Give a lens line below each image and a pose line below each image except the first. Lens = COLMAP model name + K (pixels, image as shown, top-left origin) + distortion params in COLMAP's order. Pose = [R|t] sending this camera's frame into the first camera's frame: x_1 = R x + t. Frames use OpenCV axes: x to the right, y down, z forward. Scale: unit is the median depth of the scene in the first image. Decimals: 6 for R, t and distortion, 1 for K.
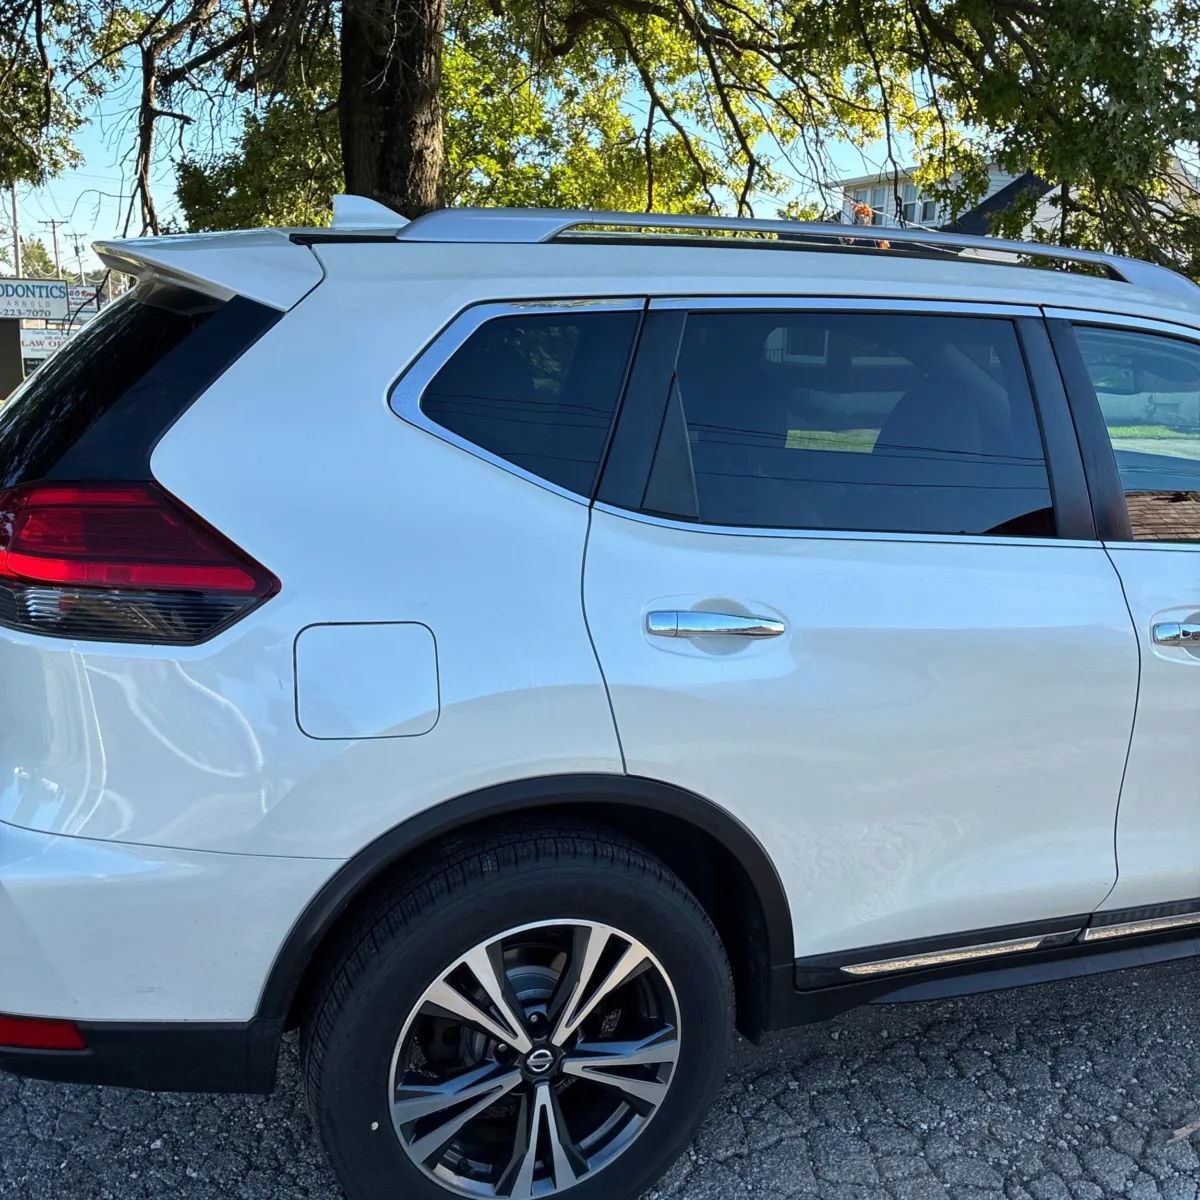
lens RADIAL K [[1211.1, 0, 586.0], [0, 1211.1, 589.0], [0, 0, 1]] dist [0.019959, 0.000000]
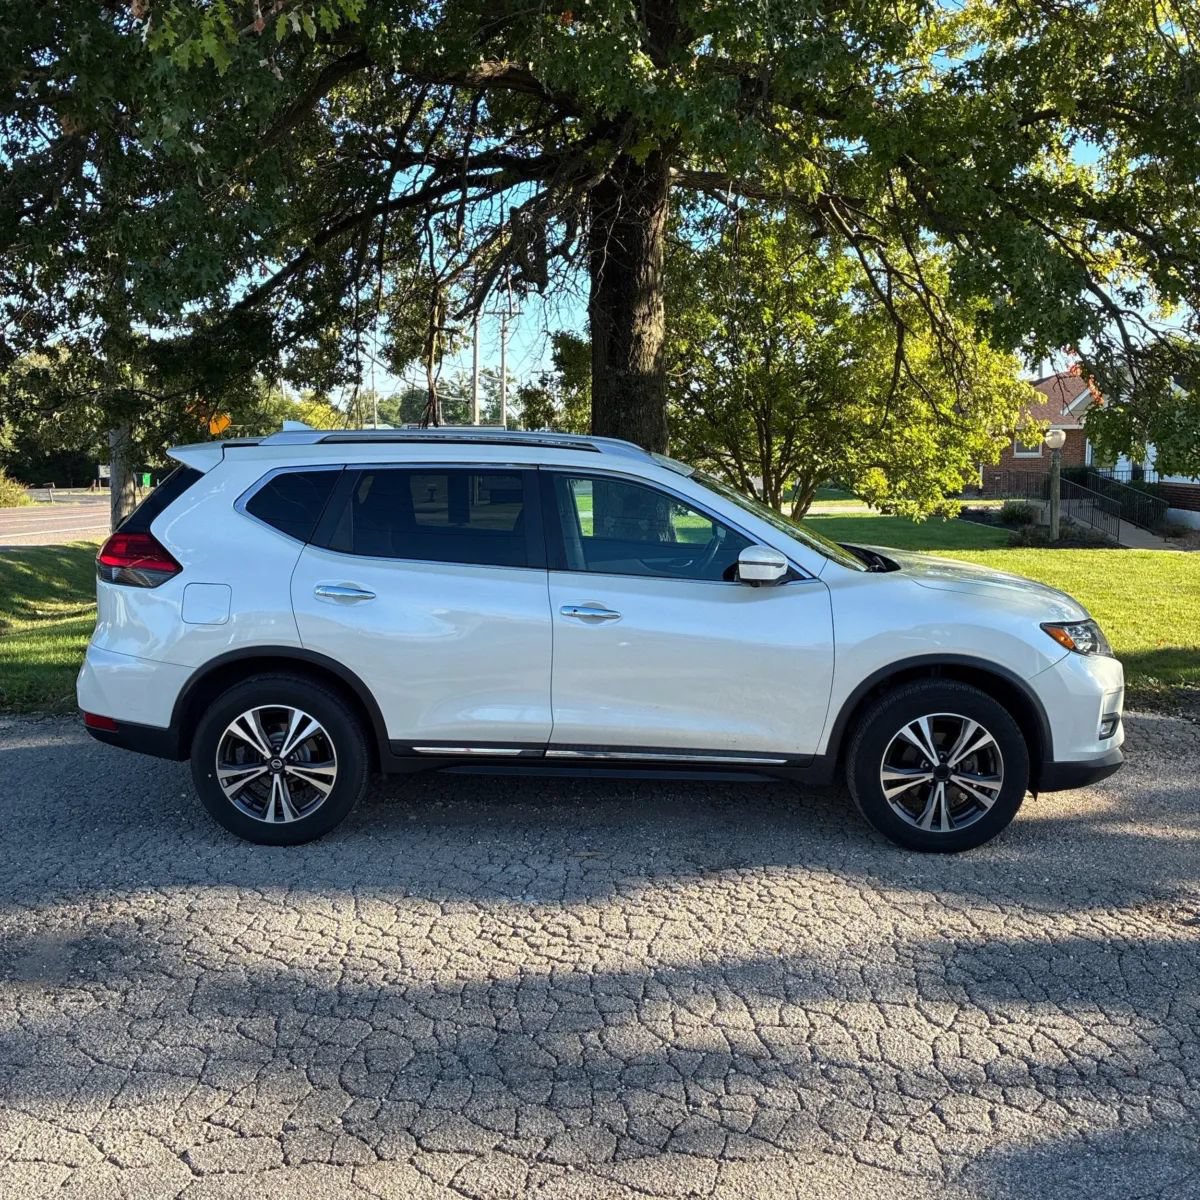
lens RADIAL K [[1211.1, 0, 605.1], [0, 1211.1, 569.2], [0, 0, 1]] dist [0.019959, 0.000000]
pose [[0.934757, 0.012479, -0.355068, 1.371984], [-0.053873, 0.992806, -0.106932, 0.201789], [0.351179, 0.119084, 0.928705, -1.057678]]
